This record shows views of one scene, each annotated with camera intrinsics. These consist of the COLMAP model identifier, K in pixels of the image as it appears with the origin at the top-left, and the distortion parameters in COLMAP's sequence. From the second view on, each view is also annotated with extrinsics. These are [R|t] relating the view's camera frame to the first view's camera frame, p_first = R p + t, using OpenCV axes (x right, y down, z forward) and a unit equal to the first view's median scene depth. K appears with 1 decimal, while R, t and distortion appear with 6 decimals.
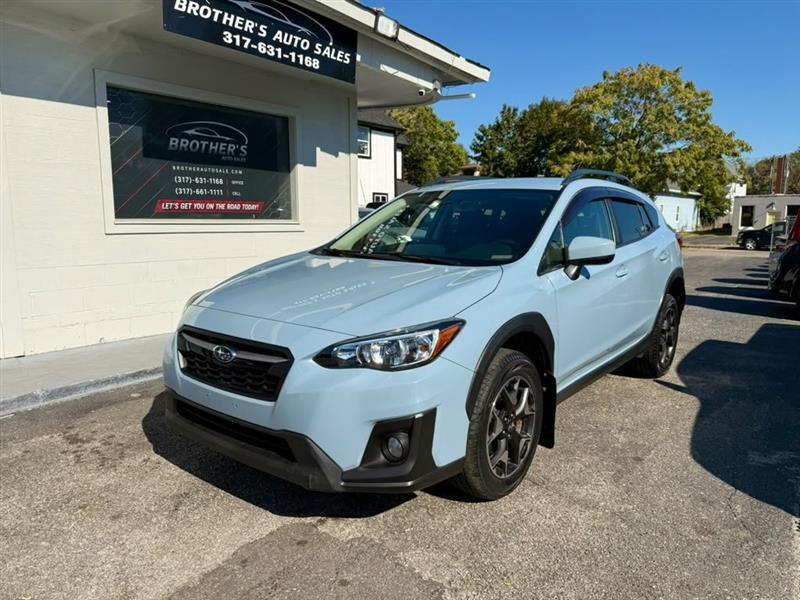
lens RADIAL K [[587.4, 0, 402.4], [0, 587.4, 298.9], [0, 0, 1]] dist [0.031005, -0.058296]
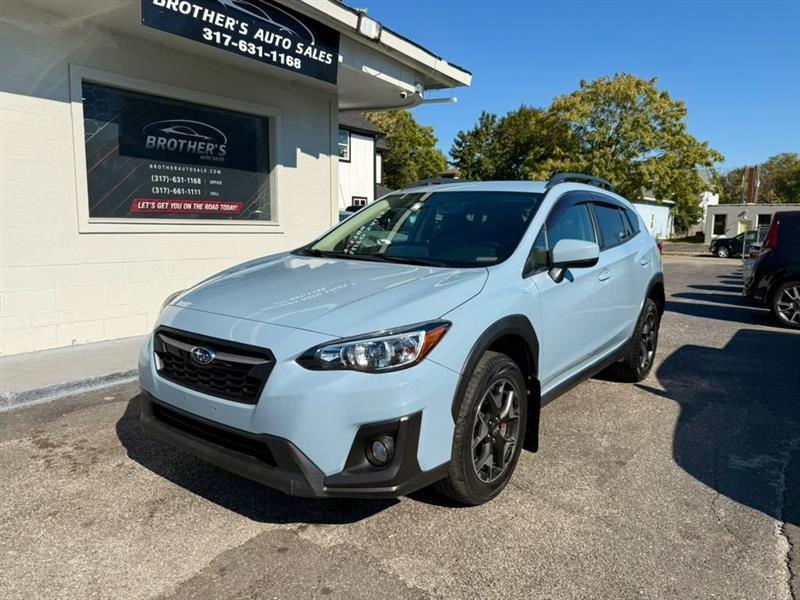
lens RADIAL K [[587.2, 0, 400.0], [0, 587.2, 300.0], [0, 0, 1]] dist [0.029282, -0.054131]
pose [[0.999397, 0.007180, 0.033960, -0.005240], [-0.006968, 0.999955, -0.006371, 0.002831], [-0.034004, 0.006131, 0.999403, 0.008667]]
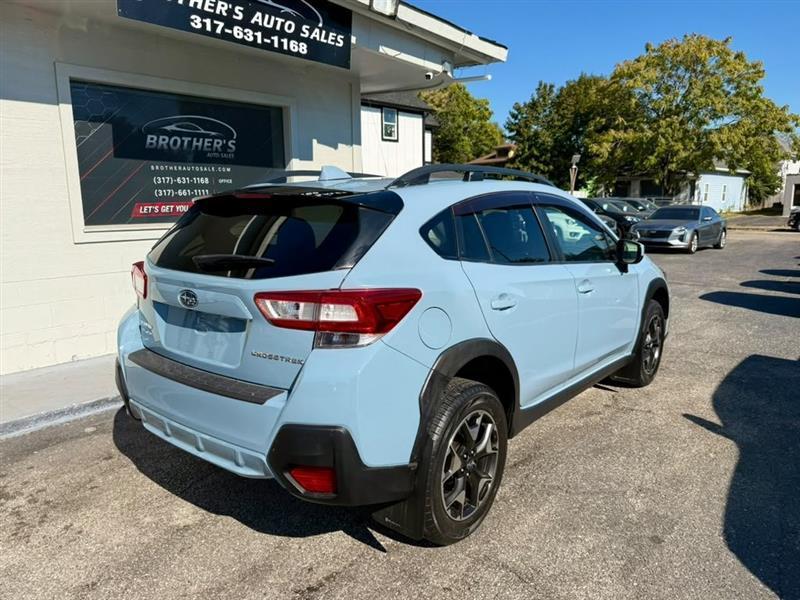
lens RADIAL K [[586.6, 0, 397.5], [0, 586.6, 303.0], [0, 0, 1]] dist [-0.002919, -0.007023]
pose [[0.997529, 0.001657, -0.070238, 0.056455], [0.001202, 0.999173, 0.040641, -0.047008], [0.070248, -0.040625, 0.996702, 0.105089]]
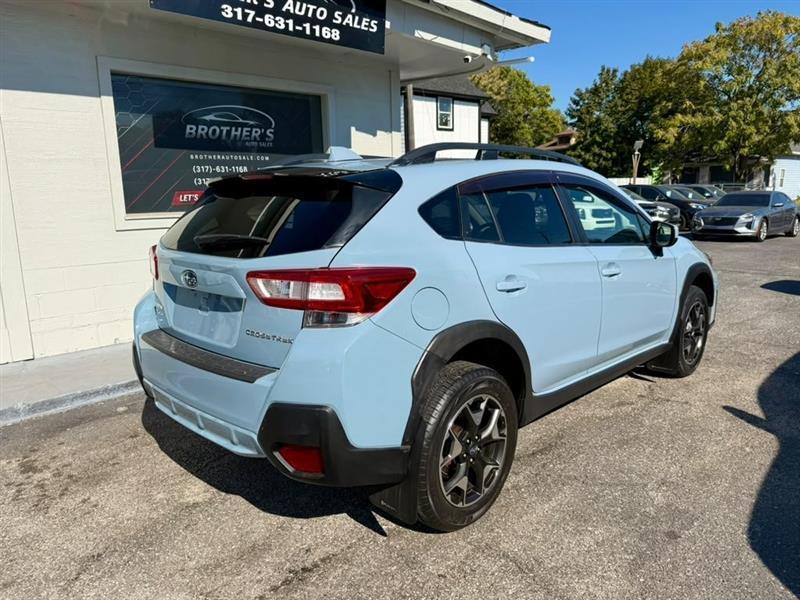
lens RADIAL K [[586.6, 0, 406.1], [0, 586.6, 297.3], [0, 0, 1]] dist [-0.002941, -0.006038]
pose [[0.987213, 0.005871, -0.159300, 0.098641], [0.001445, 0.998951, 0.045770, -0.039426], [0.159401, -0.045415, 0.986169, 0.116928]]
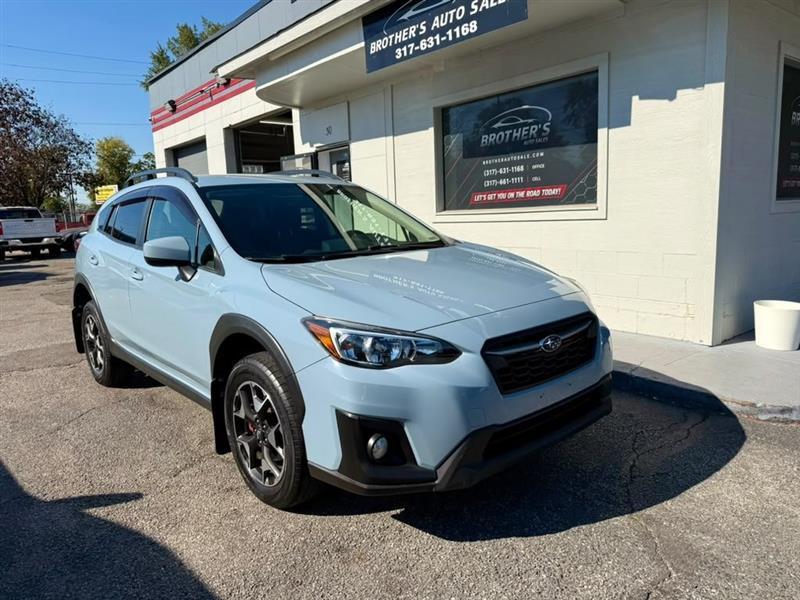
lens RADIAL K [[587.2, 0, 400.0], [0, 587.2, 300.0], [0, 0, 1]] dist [0.029282, -0.054131]
pose [[-0.223608, 0.148503, -0.963300, 0.725504], [-0.085730, 0.981498, 0.171209, -0.140916], [0.970902, 0.120867, -0.206739, 1.073856]]
